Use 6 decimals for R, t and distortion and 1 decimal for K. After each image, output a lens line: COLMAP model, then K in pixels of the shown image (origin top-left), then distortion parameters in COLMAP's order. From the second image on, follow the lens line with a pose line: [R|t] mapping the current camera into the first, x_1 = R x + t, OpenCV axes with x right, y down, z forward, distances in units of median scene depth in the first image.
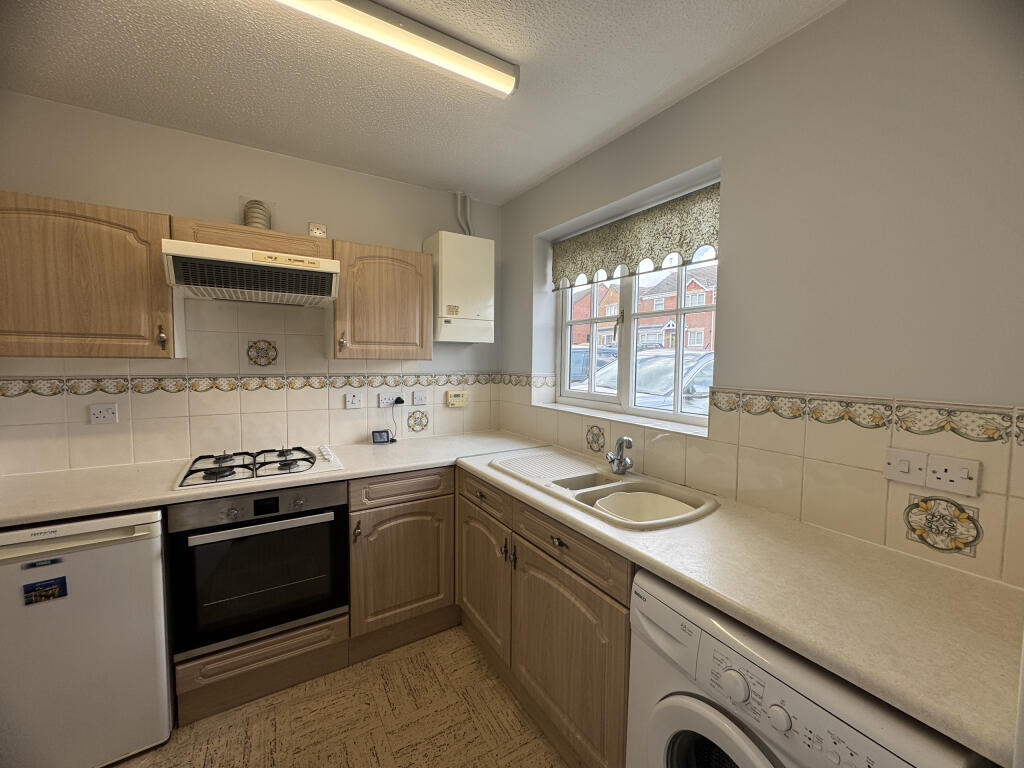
lens RADIAL K [[408.8, 0, 512.6], [0, 408.8, 381.9], [0, 0, 1]] dist [-0.003713, 0.000407]
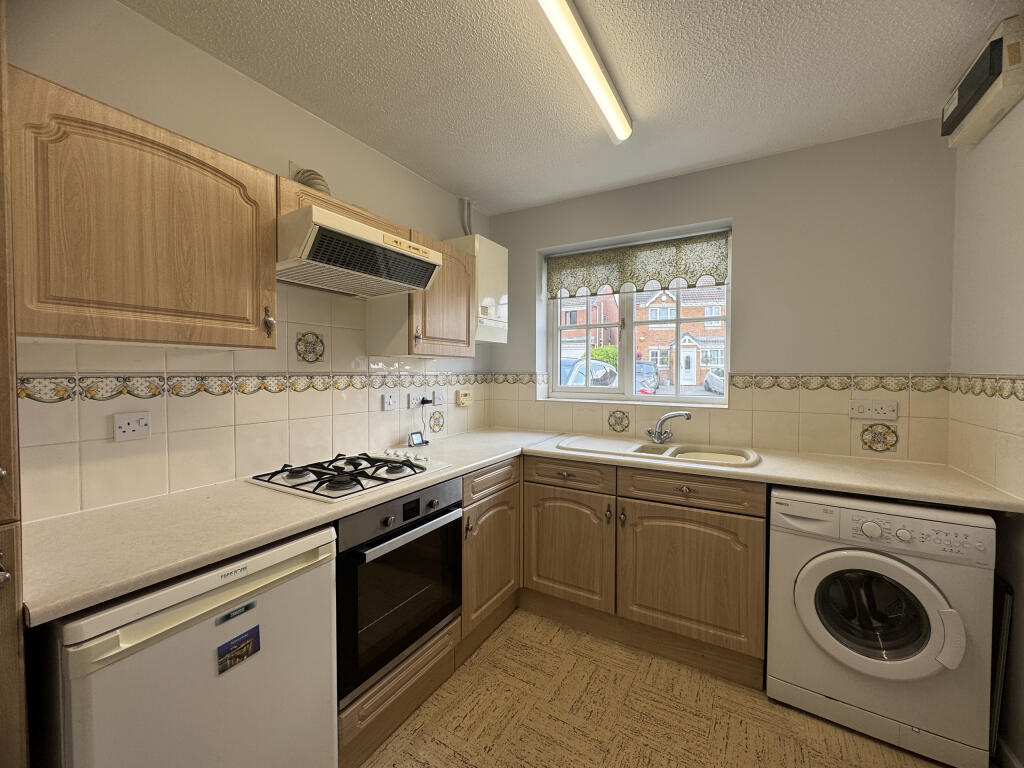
lens RADIAL K [[408.8, 0, 513.2], [0, 408.8, 381.5], [0, 0, 1]] dist [-0.003713, 0.000407]
pose [[0.885848, -0.022112, 0.463448, -0.745889], [0.036549, 0.999085, -0.022193, 0.040540], [-0.462533, 0.036598, 0.885846, 0.061004]]
